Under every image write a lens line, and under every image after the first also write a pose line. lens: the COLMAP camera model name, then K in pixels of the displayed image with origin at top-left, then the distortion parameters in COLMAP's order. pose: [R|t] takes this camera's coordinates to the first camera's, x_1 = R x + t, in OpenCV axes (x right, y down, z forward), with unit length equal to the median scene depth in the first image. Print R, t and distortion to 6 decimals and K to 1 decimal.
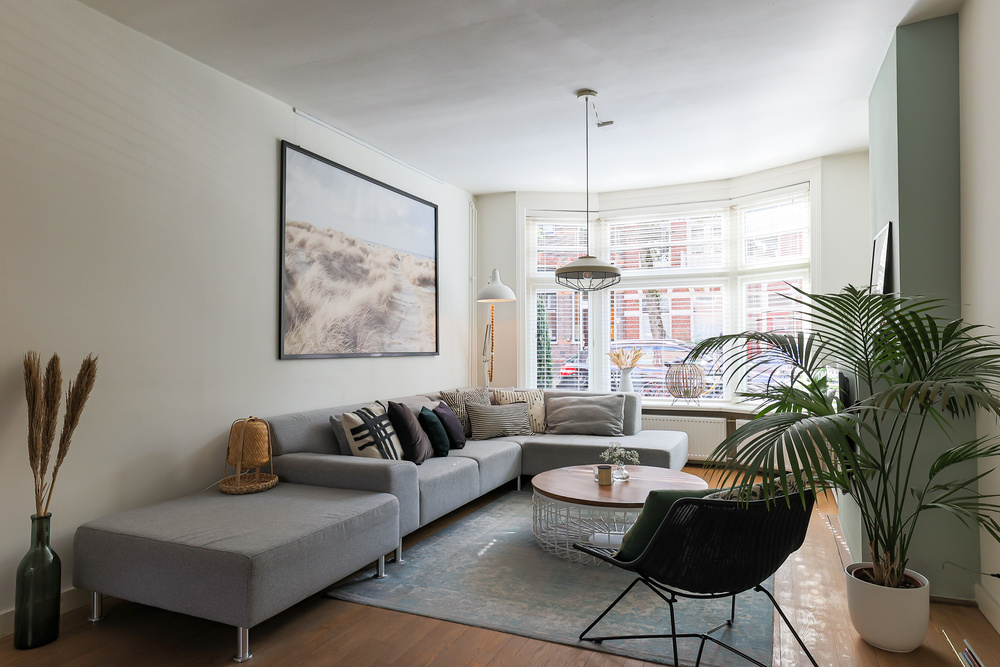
lens RADIAL K [[615.6, 0, 500.3], [0, 615.6, 334.7], [0, 0, 1]] dist [0.000743, 0.003104]
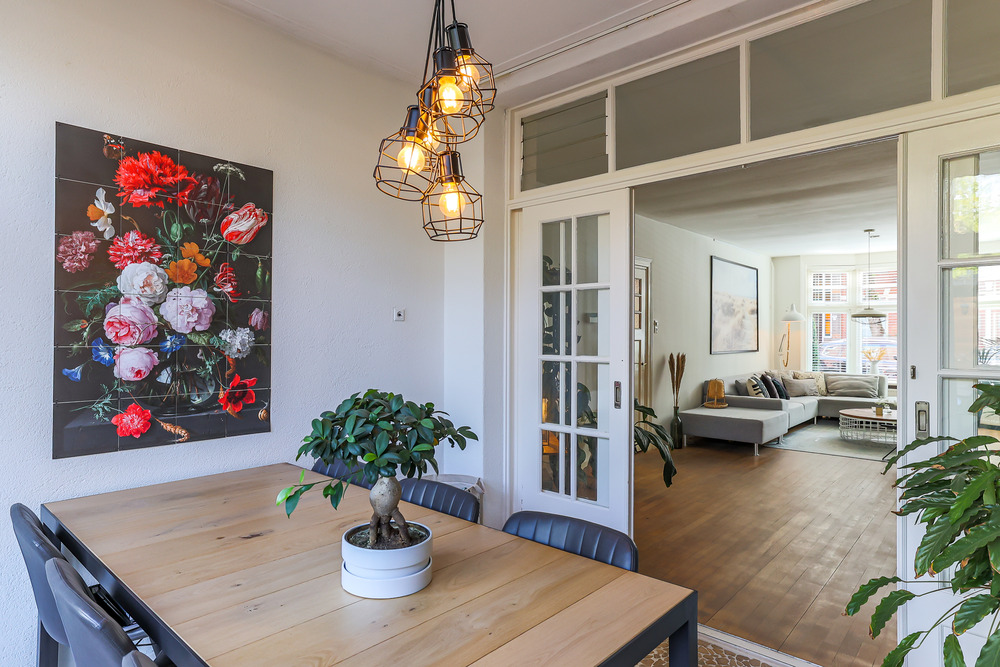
lens RADIAL K [[557.6, 0, 522.2], [0, 557.6, 332.5], [0, 0, 1]] dist [0.004900, 0.004931]
pose [[0.956895, 0.006068, -0.290371, -0.325230], [-0.001877, 0.999890, 0.014709, -0.051242], [0.290429, -0.013530, 0.956801, -0.875261]]
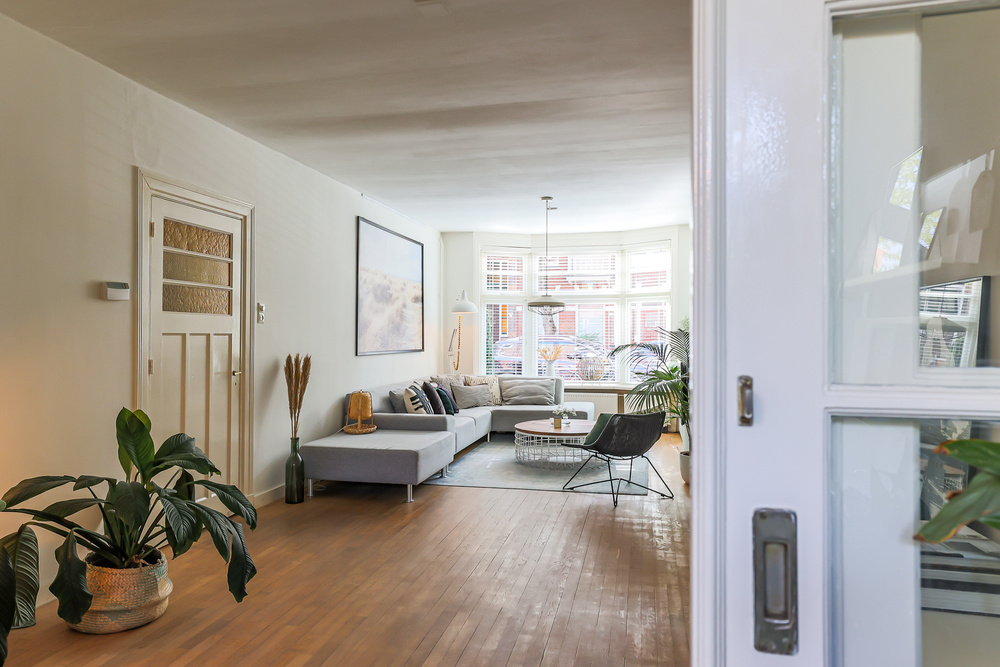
lens RADIAL K [[648.3, 0, 500.2], [0, 648.3, 332.7], [0, 0, 1]] dist [-0.007287, -0.000864]
pose [[0.980309, 0.006816, 0.197350, -0.248548], [-0.009396, 0.999882, 0.012142, -0.032174], [-0.197244, -0.013757, 0.980258, -0.536481]]
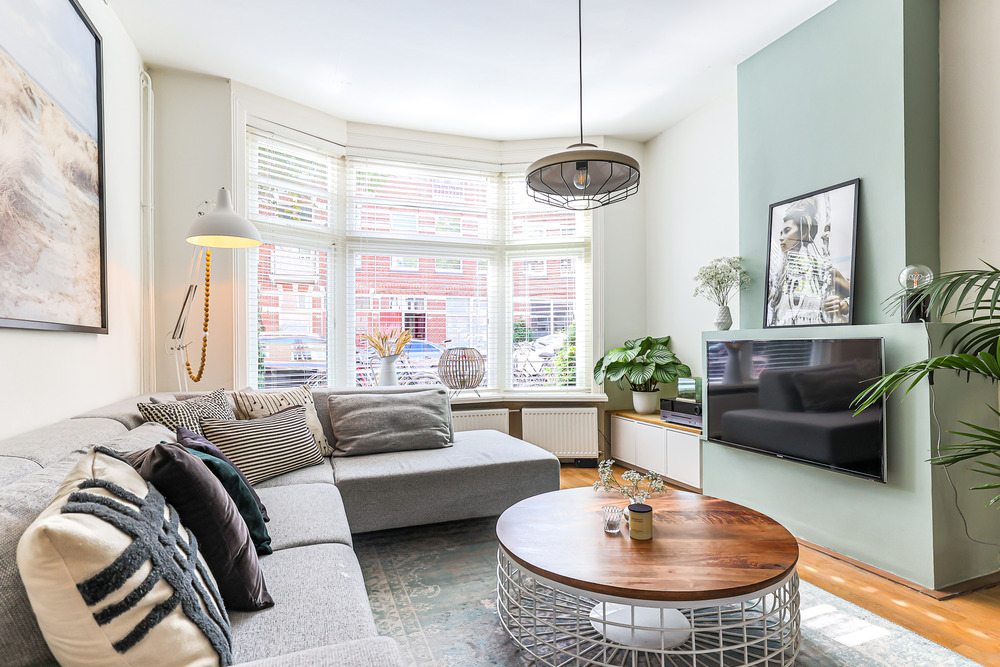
lens RADIAL K [[527.6, 0, 497.7], [0, 527.6, 343.6], [0, 0, 1]] dist [-0.004794, 0.003938]
pose [[0.720742, -0.002682, 0.693198, -0.189838], [-0.006317, 0.999926, 0.010436, 0.038825], [-0.693174, -0.011901, 0.720672, 0.520177]]
